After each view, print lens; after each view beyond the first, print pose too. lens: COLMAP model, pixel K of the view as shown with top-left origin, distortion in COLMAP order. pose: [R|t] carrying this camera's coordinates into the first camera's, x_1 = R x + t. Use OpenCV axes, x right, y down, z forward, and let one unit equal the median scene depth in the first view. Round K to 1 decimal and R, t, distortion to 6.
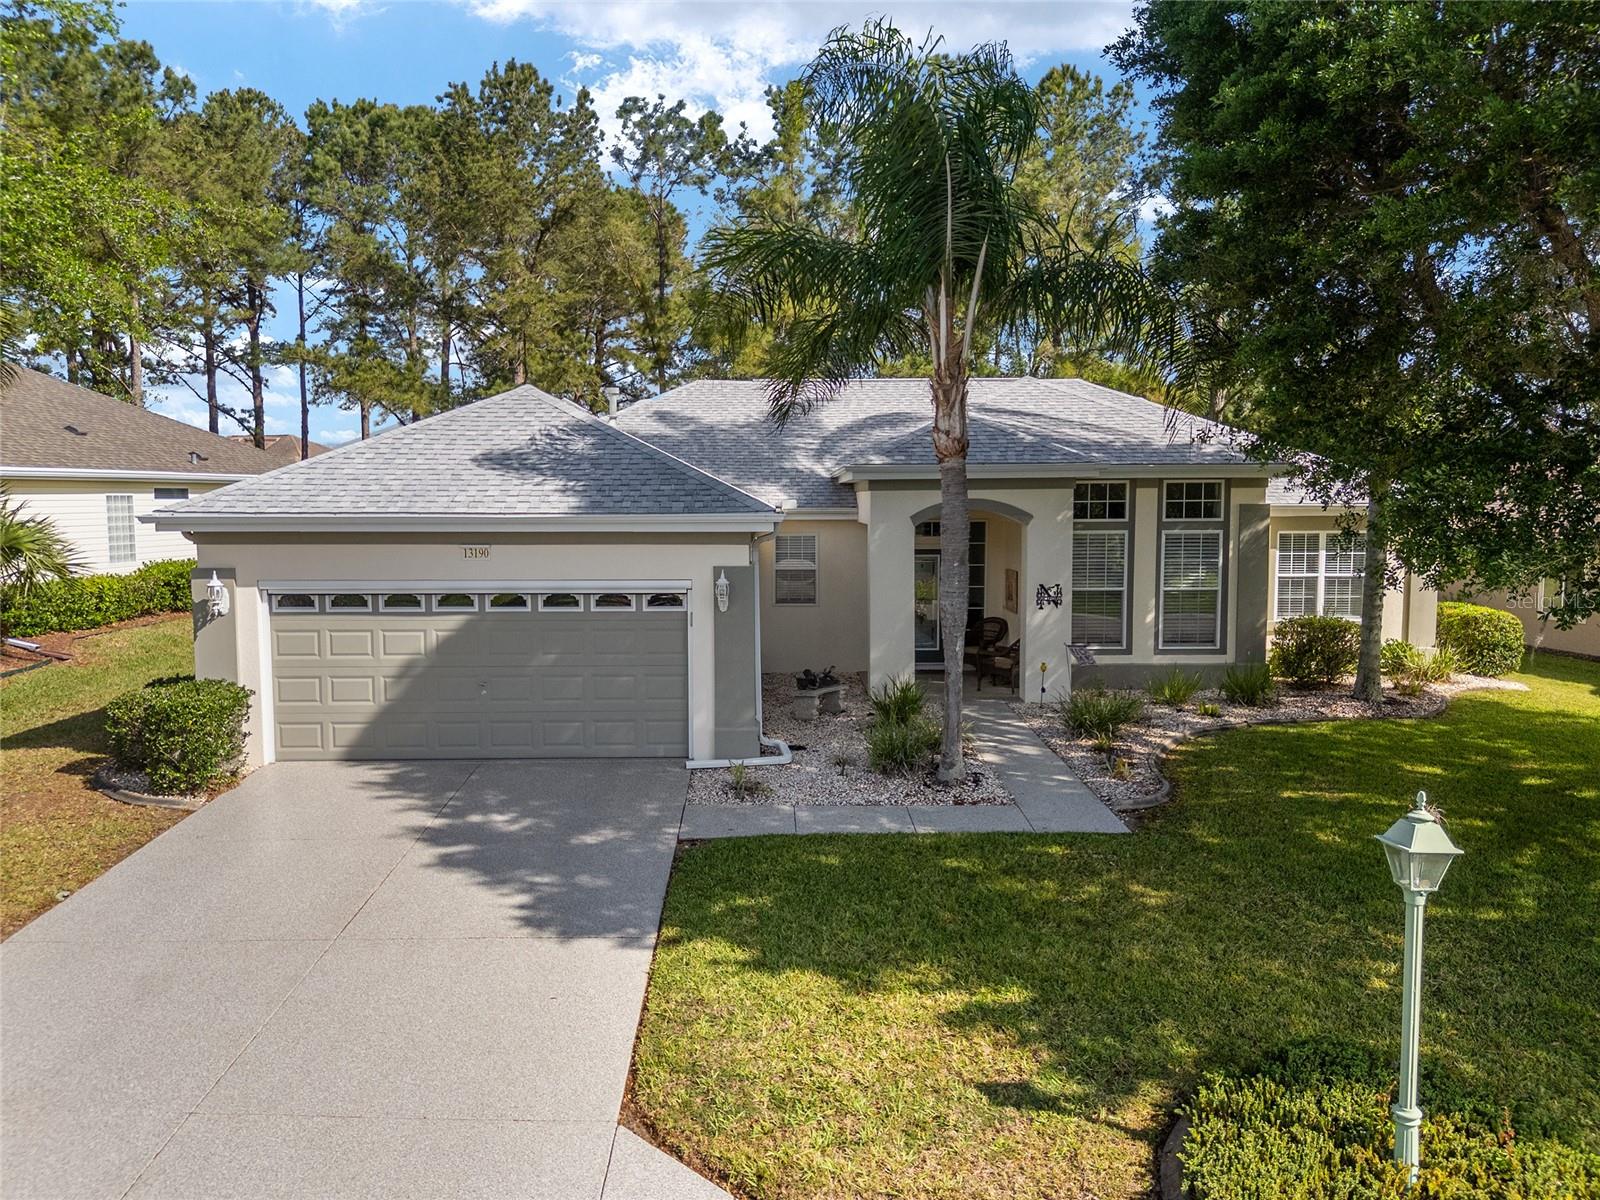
lens RADIAL K [[1206.7, 0, 801.3], [0, 1206.7, 587.7], [0, 0, 1]] dist [0.072561, -0.071485]
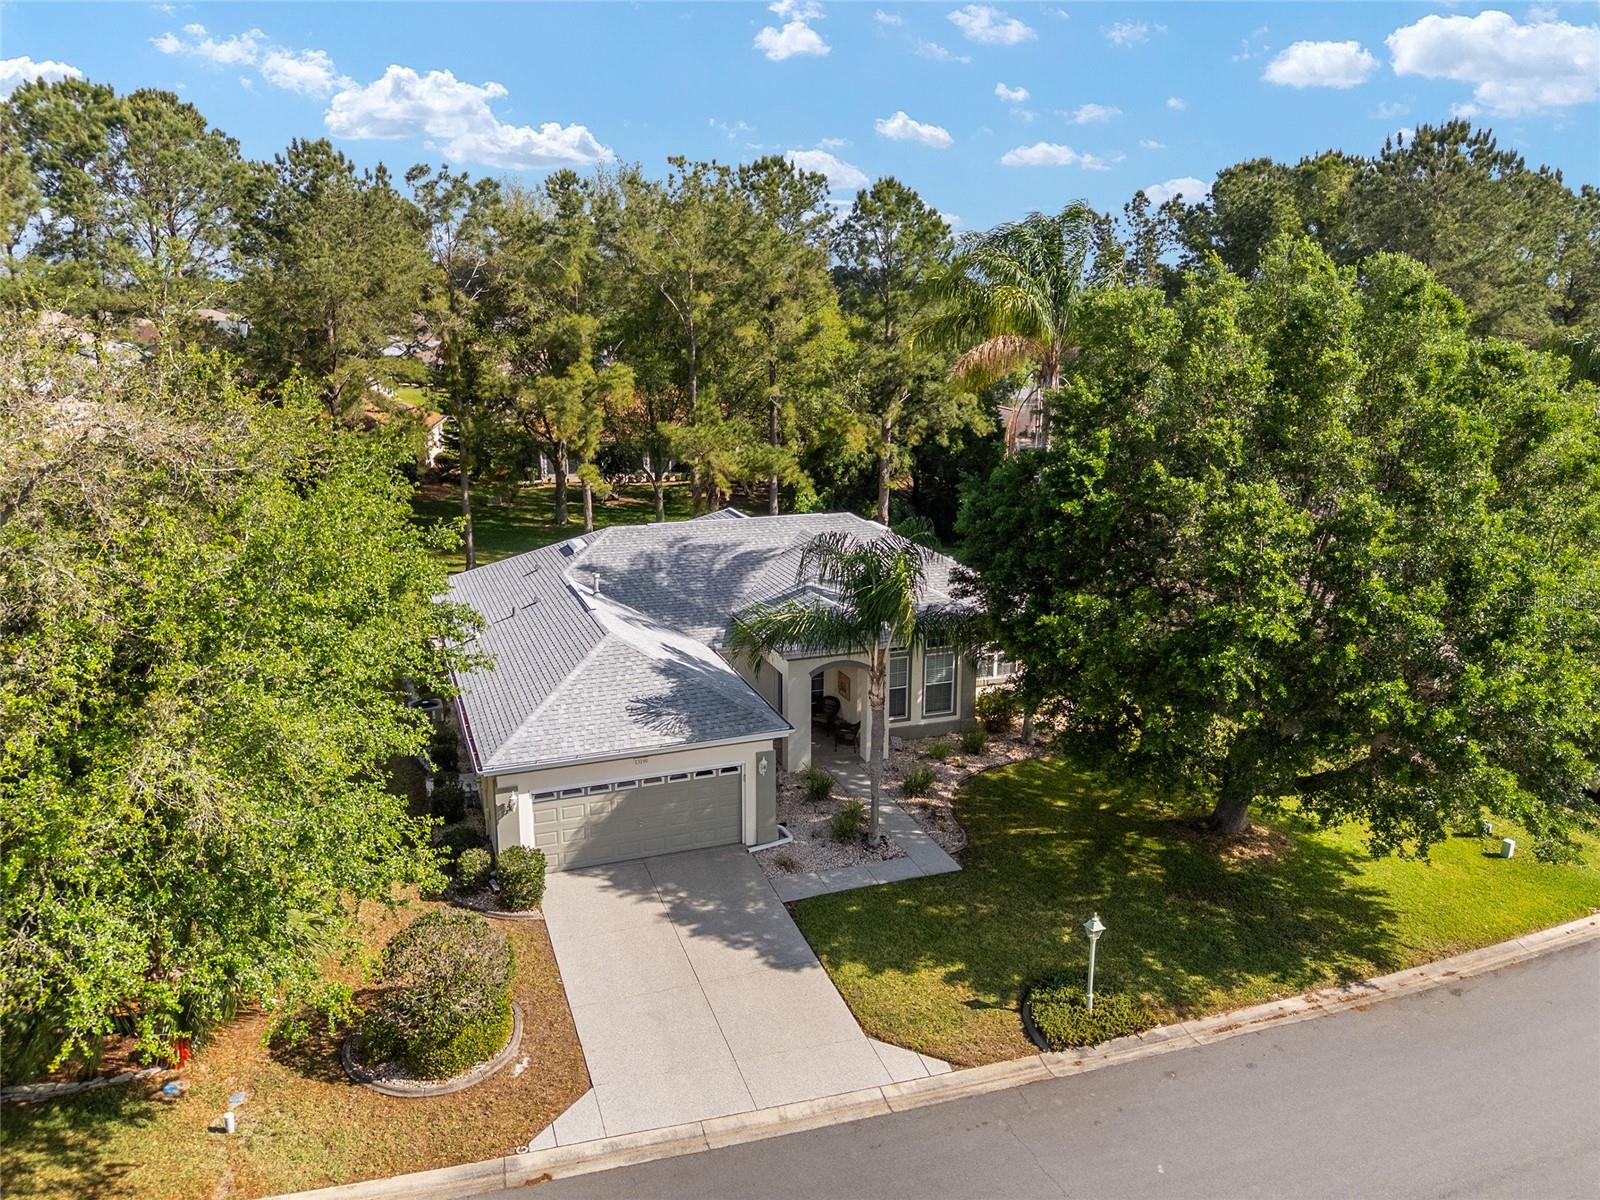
lens RADIAL K [[1206.7, 0, 816.8], [0, 1206.7, 611.5], [0, 0, 1]] dist [0.072561, -0.071485]
pose [[0.941289, -0.077668, 0.328546, -0.612191], [0.015330, 0.982006, 0.188225, -0.619413], [-0.337253, -0.172138, 0.925543, -0.840362]]
